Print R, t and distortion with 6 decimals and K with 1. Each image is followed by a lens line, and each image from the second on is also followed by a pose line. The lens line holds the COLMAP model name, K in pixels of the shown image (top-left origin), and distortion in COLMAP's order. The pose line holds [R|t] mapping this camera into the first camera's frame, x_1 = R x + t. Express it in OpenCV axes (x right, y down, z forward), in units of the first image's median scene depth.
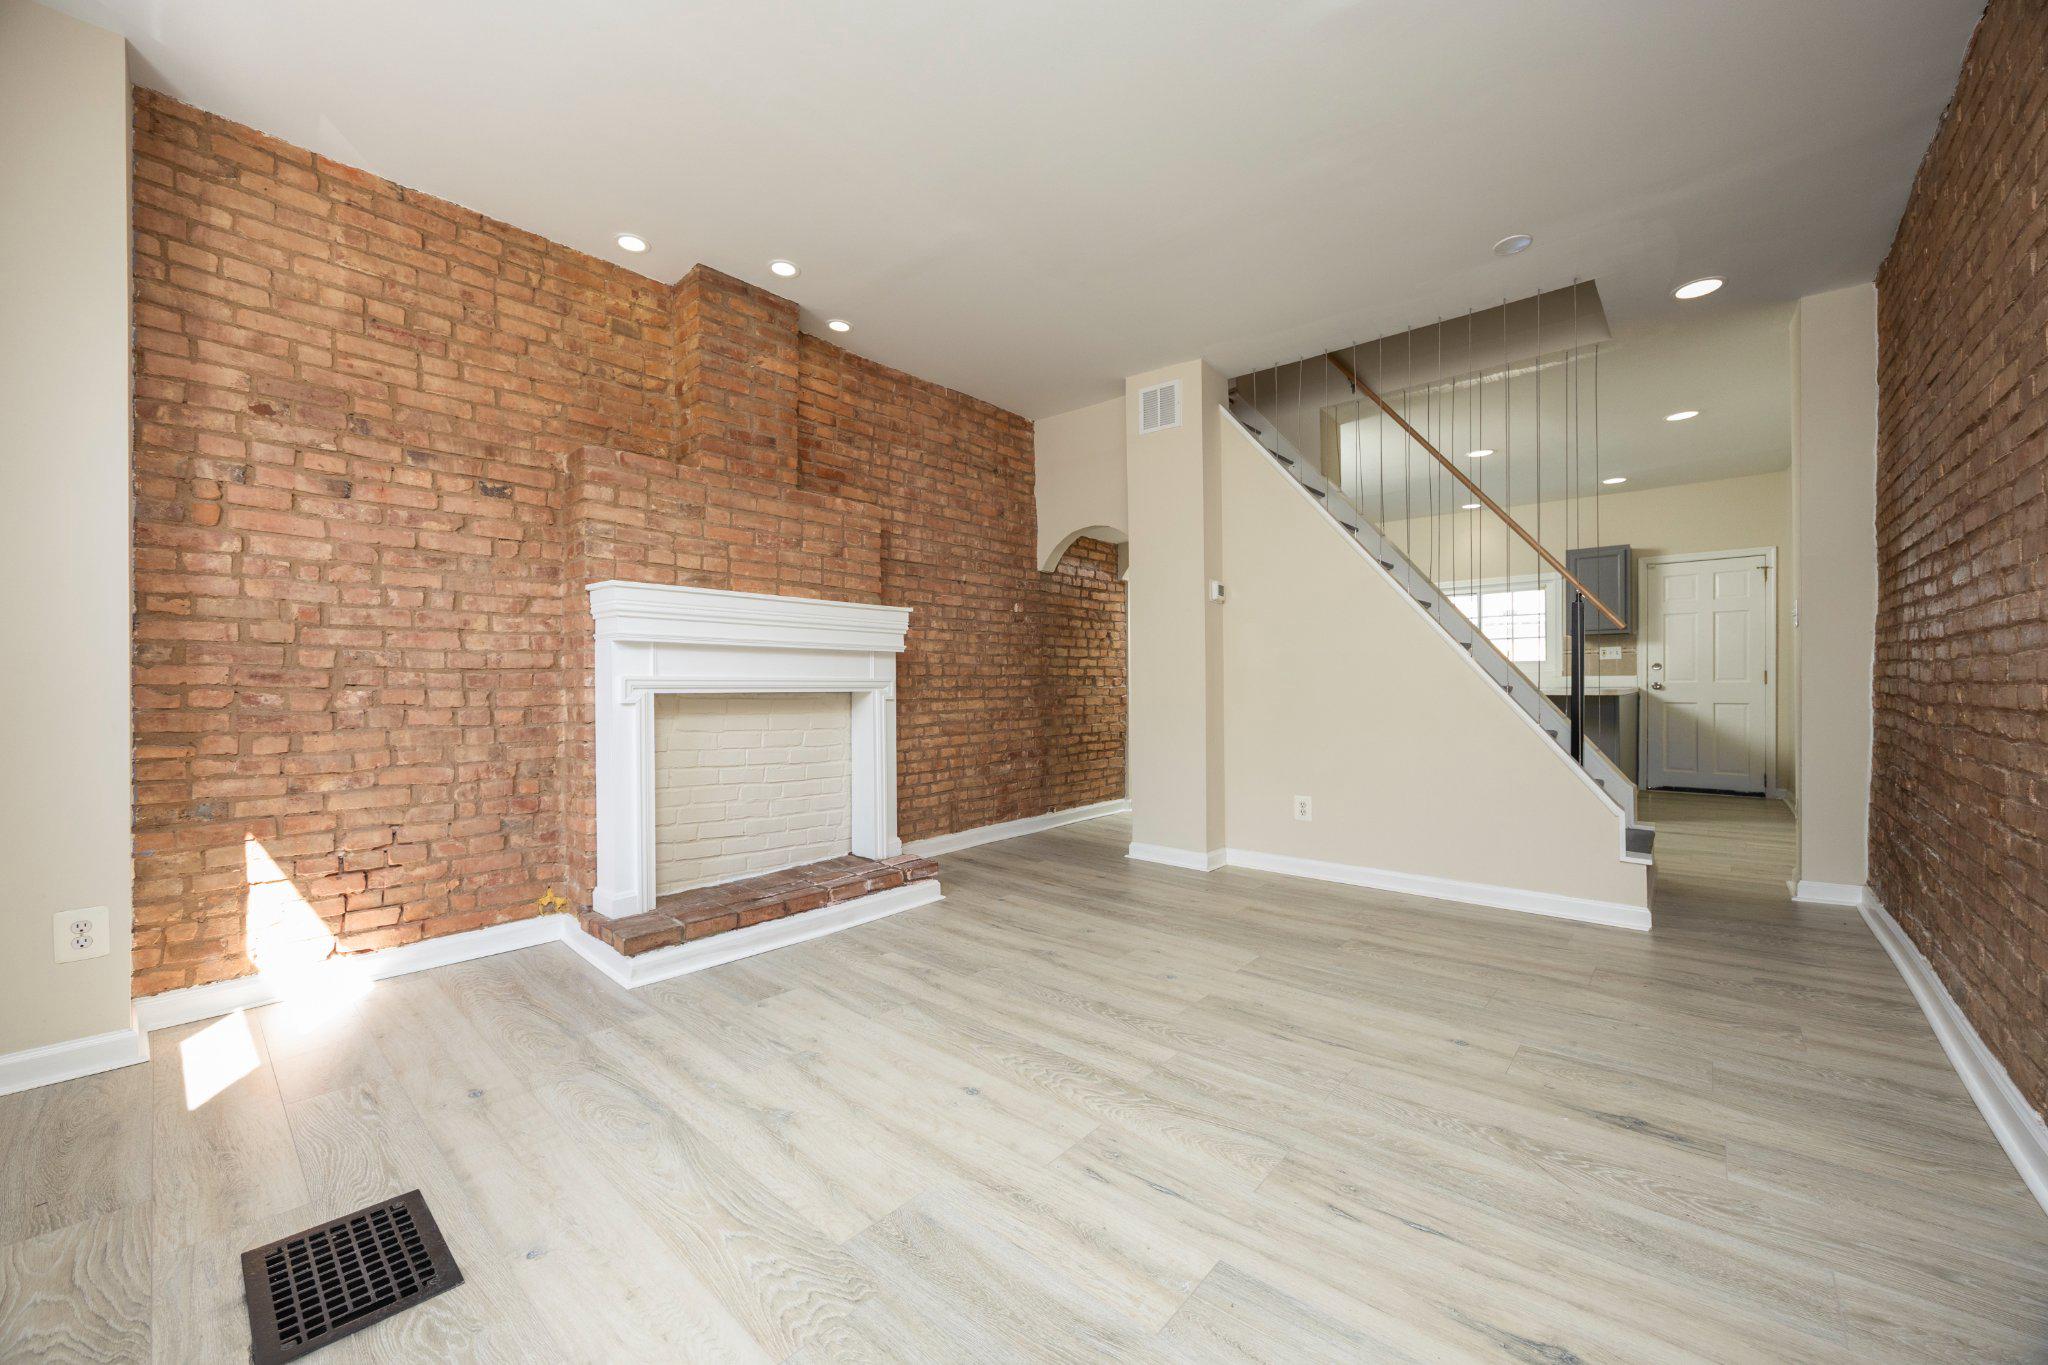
lens RADIAL K [[777.3, 0, 1015.8], [0, 777.3, 690.0], [0, 0, 1]] dist [-0.005220, 0.000199]
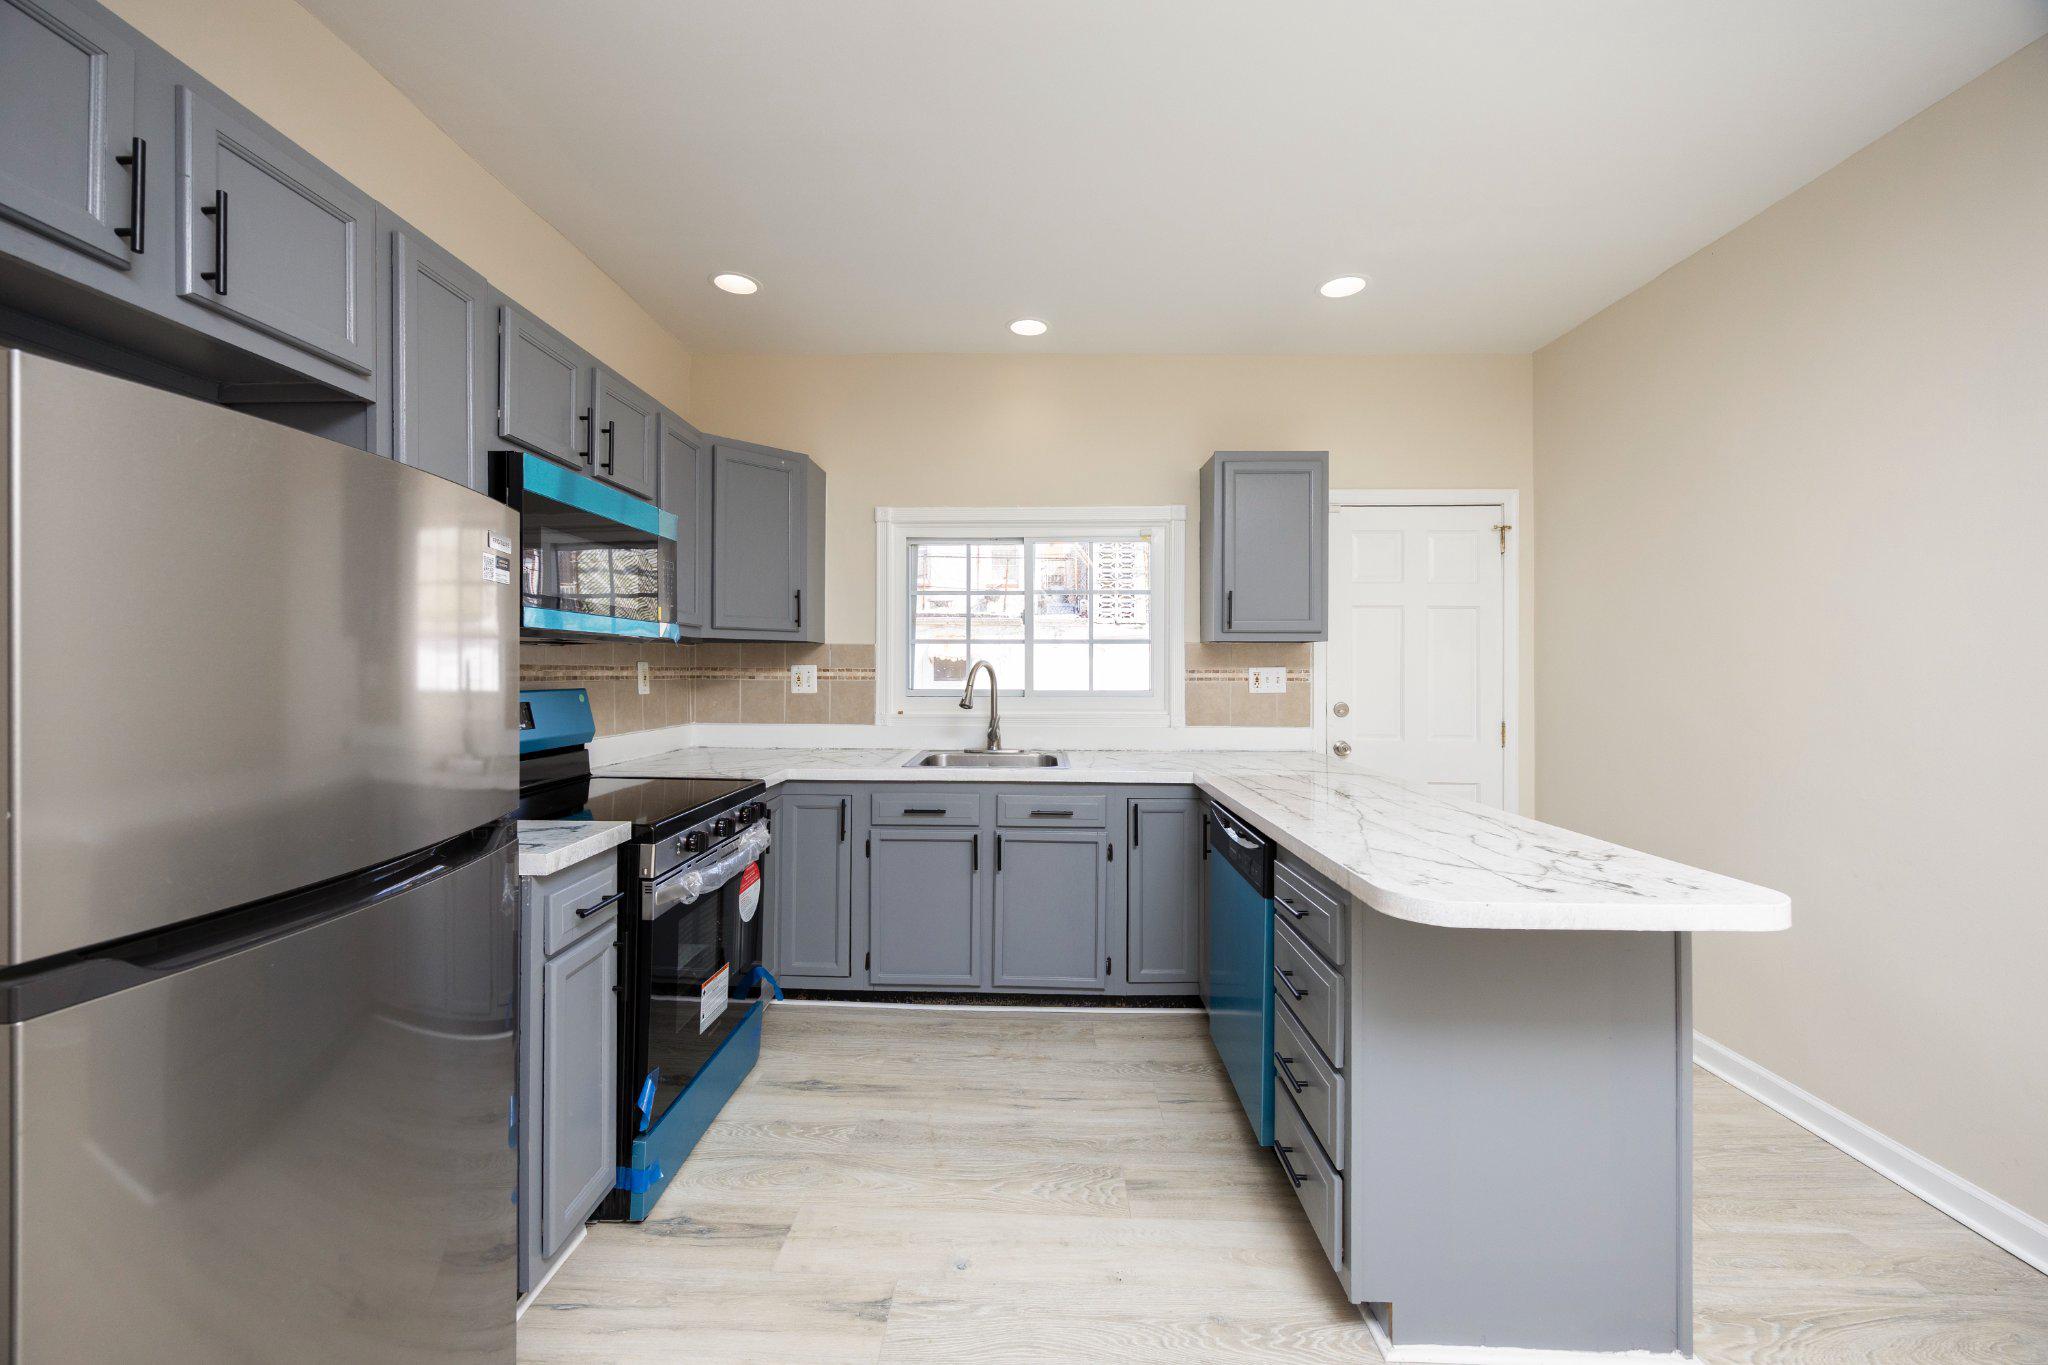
lens RADIAL K [[792.2, 0, 999.9], [0, 792.2, 664.4], [0, 0, 1]] dist [0.011421, -0.000076]
pose [[0.775745, 0.012170, 0.630929, 0.778143], [-0.005178, 0.999903, -0.012920, -0.121795], [-0.631025, 0.006756, 0.775733, 1.738278]]
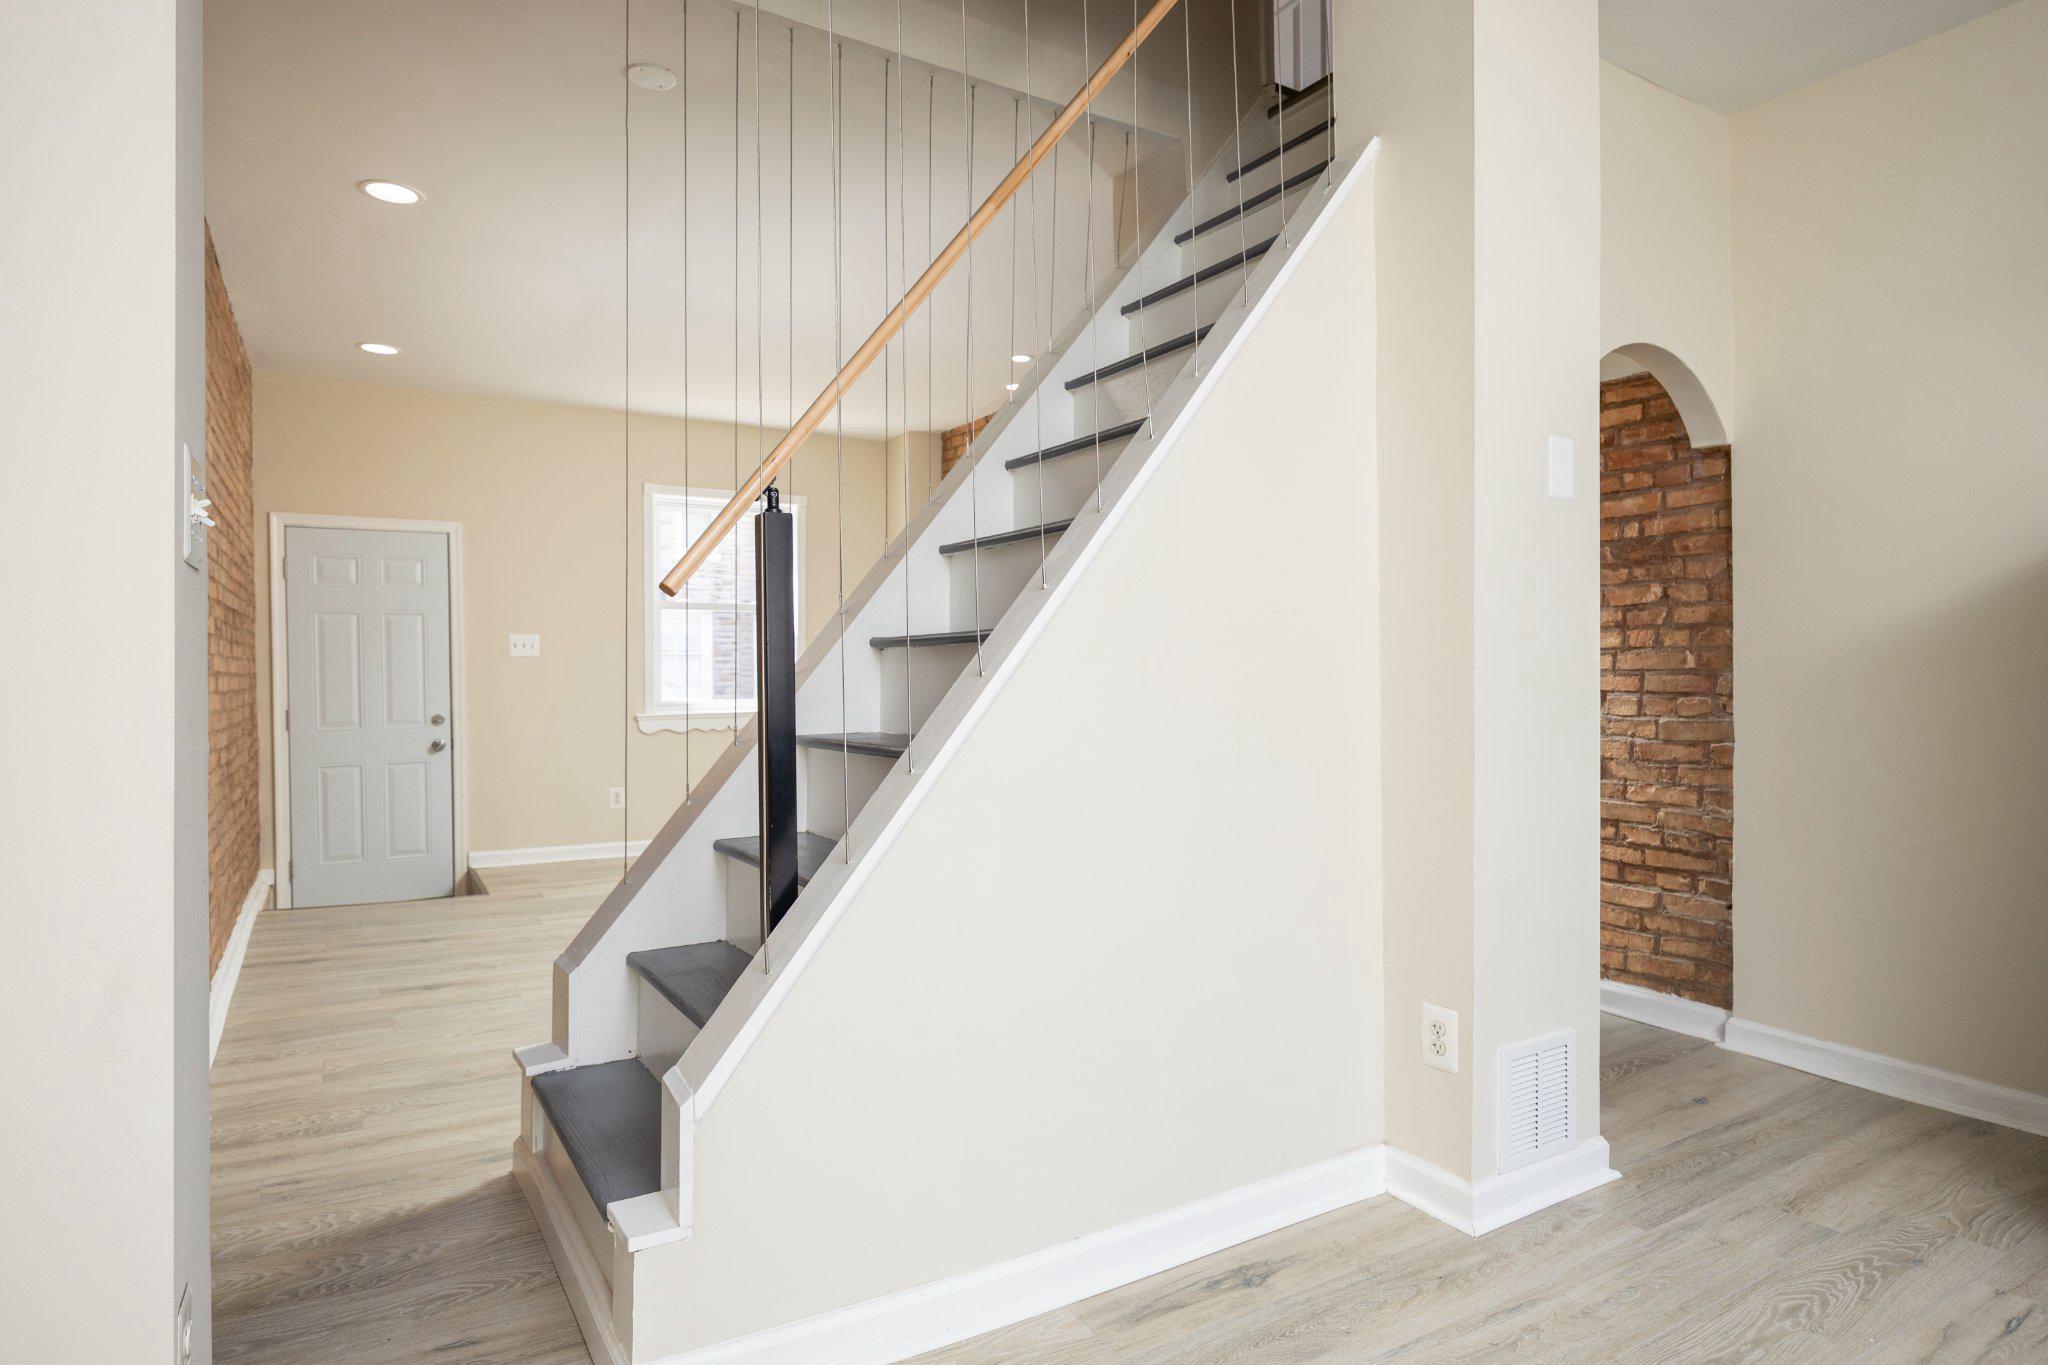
lens RADIAL K [[1141.5, 0, 1013.4], [0, 1141.5, 684.9], [0, 0, 1]] dist [0.007887, 0.000554]
pose [[-0.297557, 0.016997, -0.954553, 1.554341], [-0.002419, 0.999825, 0.018557, -0.061875], [0.954701, 0.007831, -0.297464, 1.648630]]
